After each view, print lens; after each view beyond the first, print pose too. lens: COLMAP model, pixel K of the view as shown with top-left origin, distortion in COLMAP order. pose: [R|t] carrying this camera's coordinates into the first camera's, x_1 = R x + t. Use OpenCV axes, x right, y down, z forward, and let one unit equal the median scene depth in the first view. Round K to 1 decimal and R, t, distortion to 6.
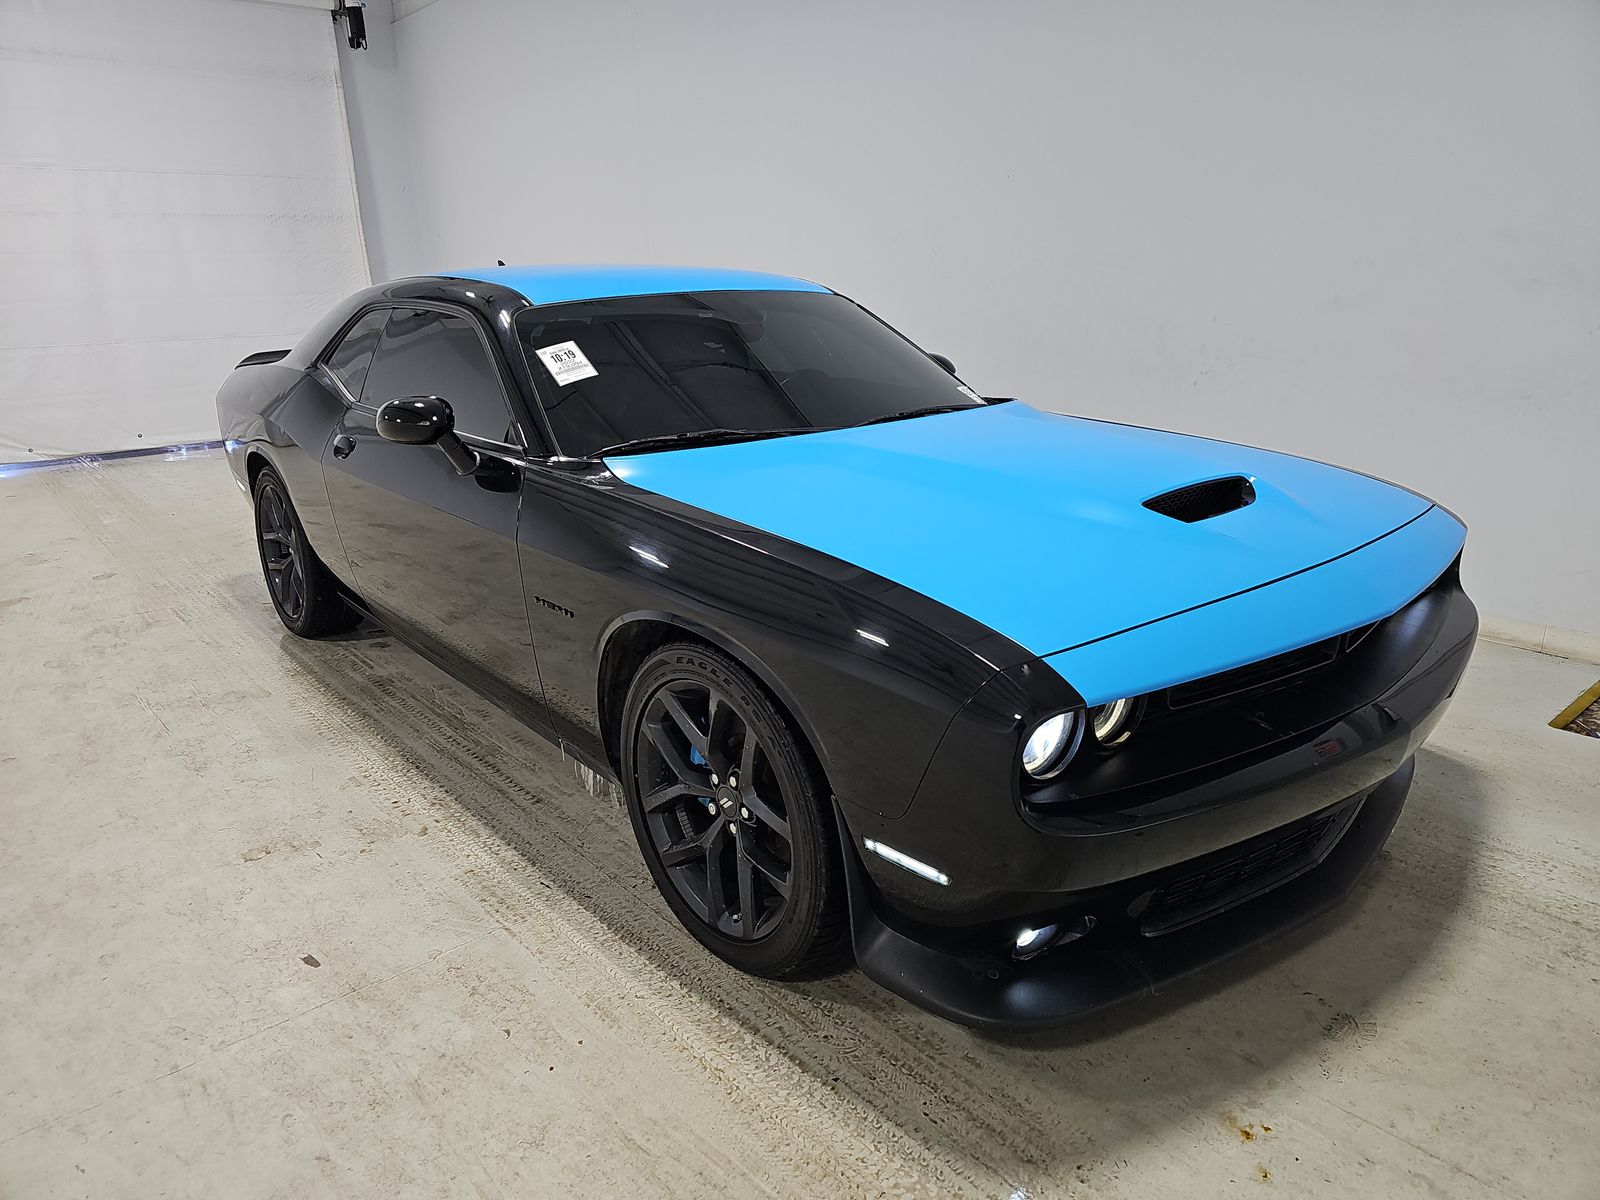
lens RADIAL K [[1065.2, 0, 808.2], [0, 1065.2, 593.3], [0, 0, 1]] dist [0.068129, -0.074143]
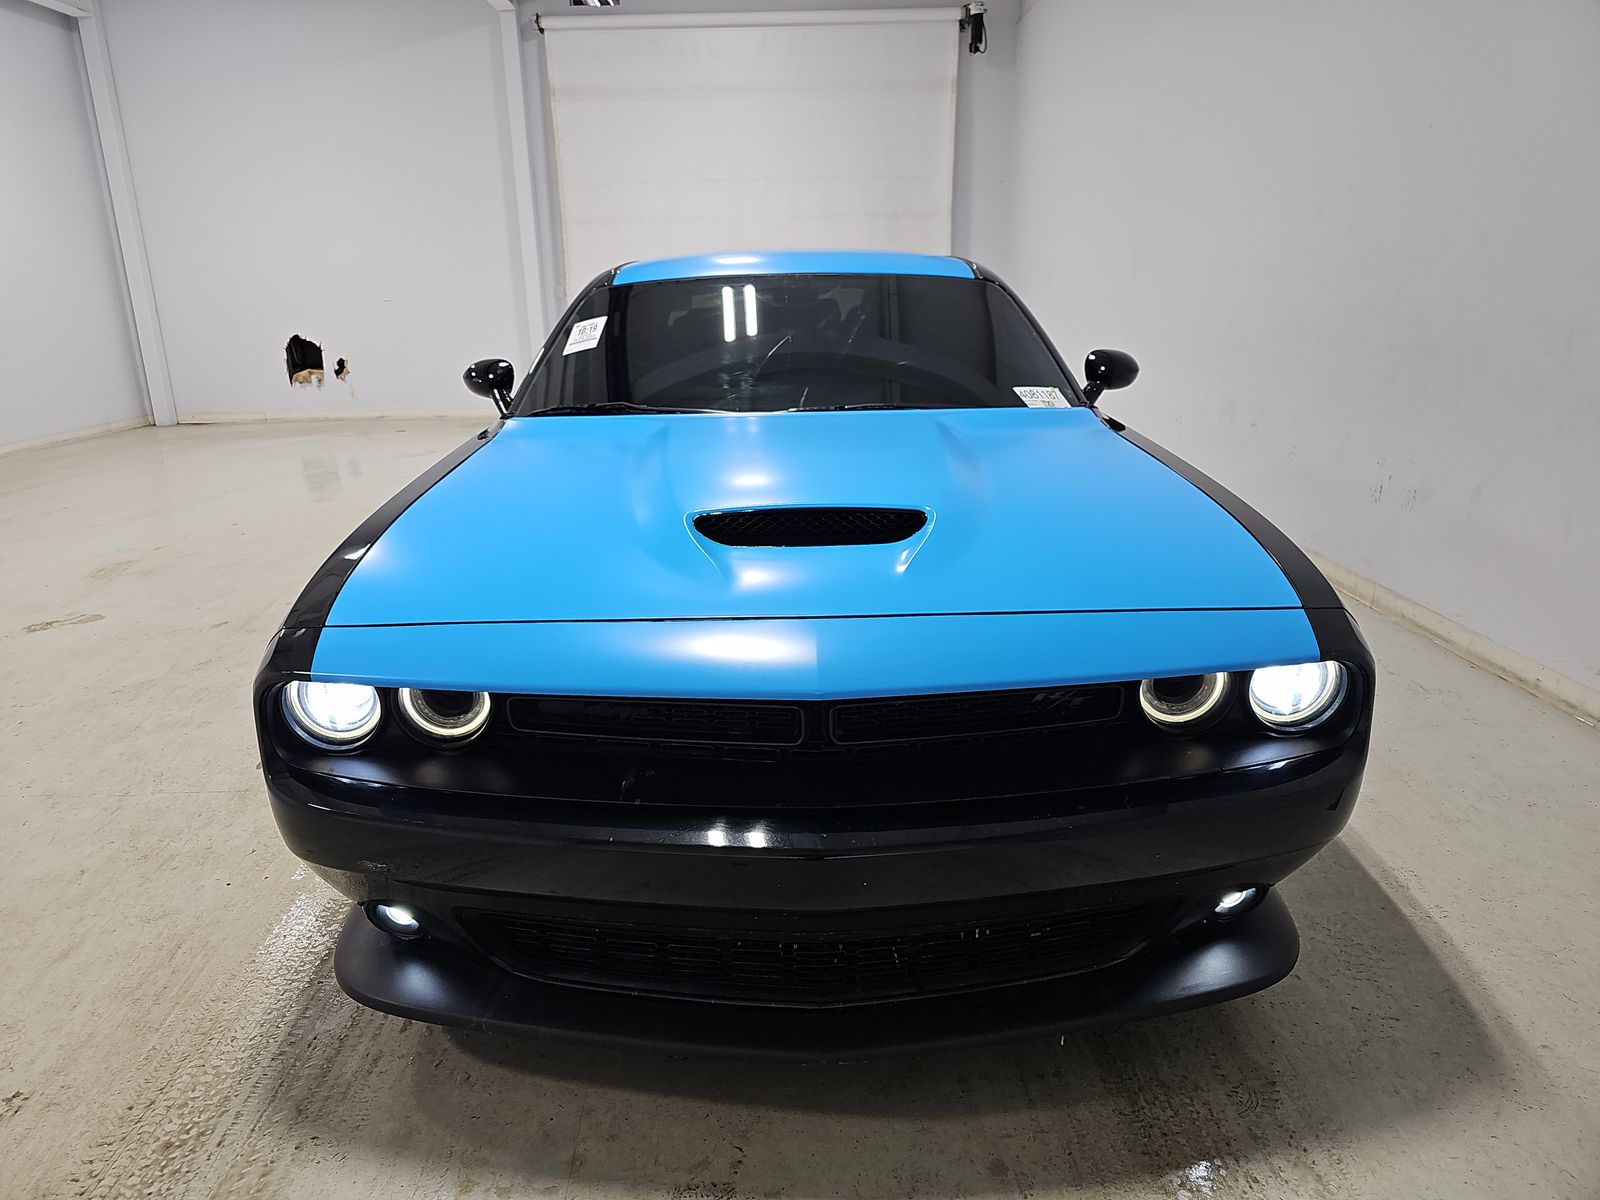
lens RADIAL K [[1065.2, 0, 808.2], [0, 1065.2, 593.3], [0, 0, 1]] dist [0.068129, -0.074143]
pose [[0.761394, 0.189335, -0.620025, 0.516322], [-0.185690, 0.980023, 0.071237, -0.055358], [0.621127, 0.060893, 0.781341, 0.215604]]
